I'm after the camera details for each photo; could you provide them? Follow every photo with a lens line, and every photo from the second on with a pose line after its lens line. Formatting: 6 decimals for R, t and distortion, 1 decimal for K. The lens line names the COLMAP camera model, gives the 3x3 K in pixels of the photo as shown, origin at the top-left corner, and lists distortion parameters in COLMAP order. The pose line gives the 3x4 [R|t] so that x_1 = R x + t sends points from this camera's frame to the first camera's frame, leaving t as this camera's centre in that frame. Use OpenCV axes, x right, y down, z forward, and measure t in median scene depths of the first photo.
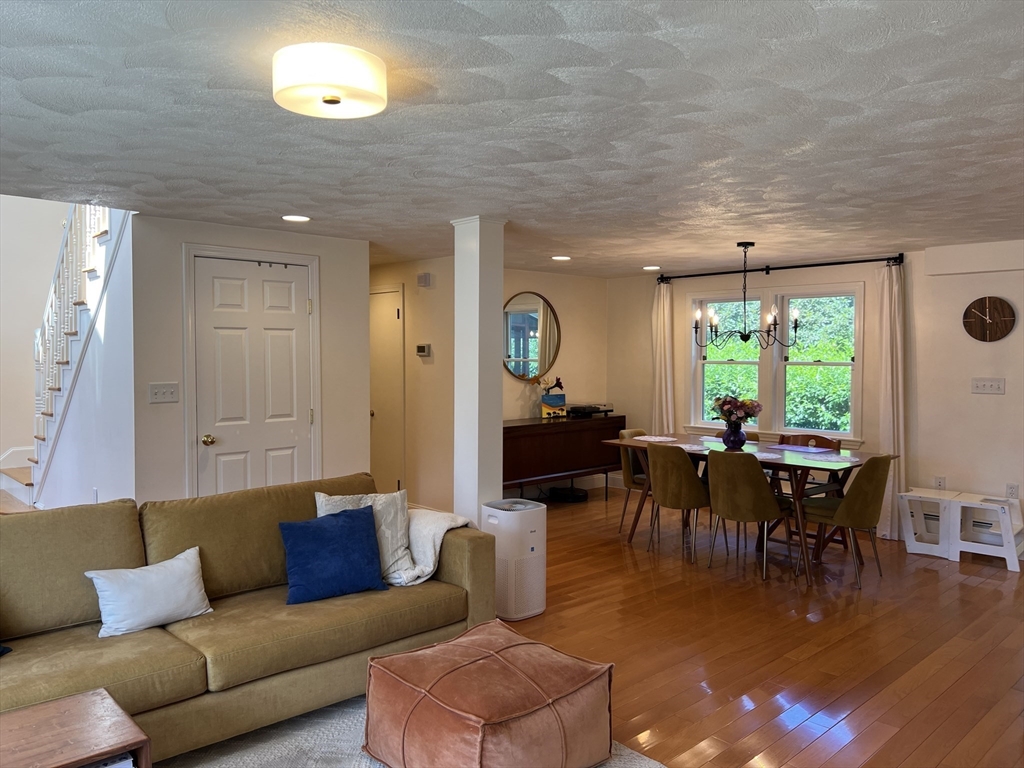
lens RADIAL K [[764.2, 0, 512.0], [0, 764.2, 384.0], [0, 0, 1]] dist [0.119414, -0.065896]
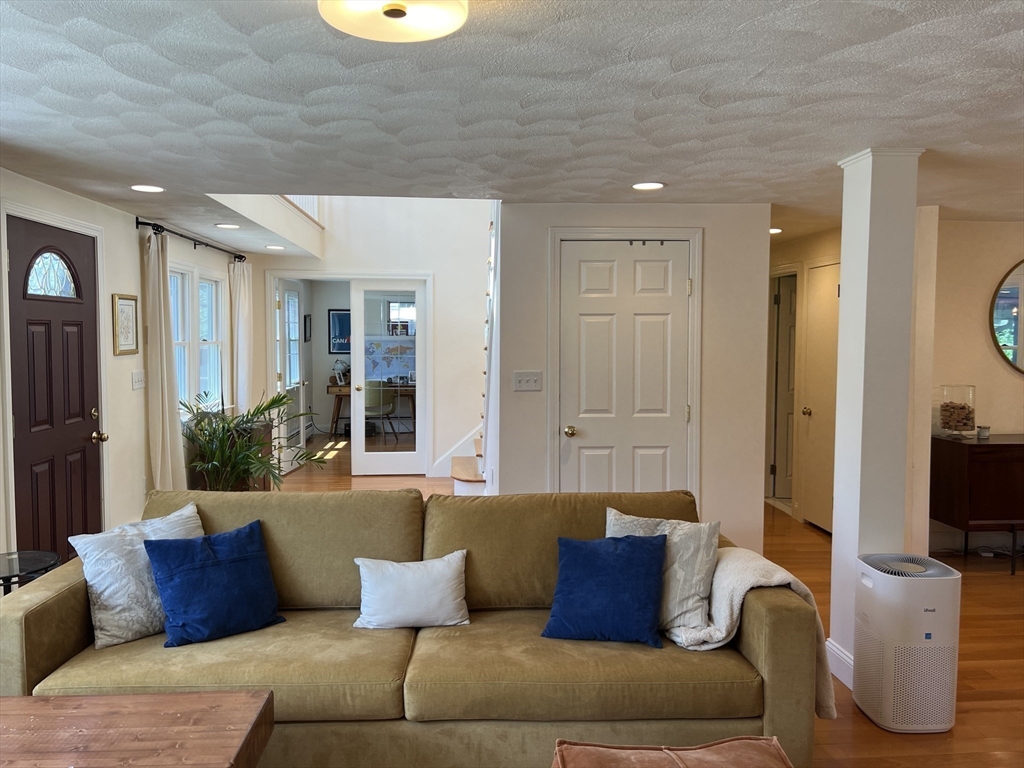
lens RADIAL K [[775.9, 0, 512.0], [0, 775.9, 384.0], [0, 0, 1]] dist [0.123667, -0.161961]
pose [[0.782537, 0.041599, -0.621212, 0.205638], [-0.028343, 0.999111, 0.031202, -0.020790], [0.621958, -0.006810, 0.783021, 0.288729]]
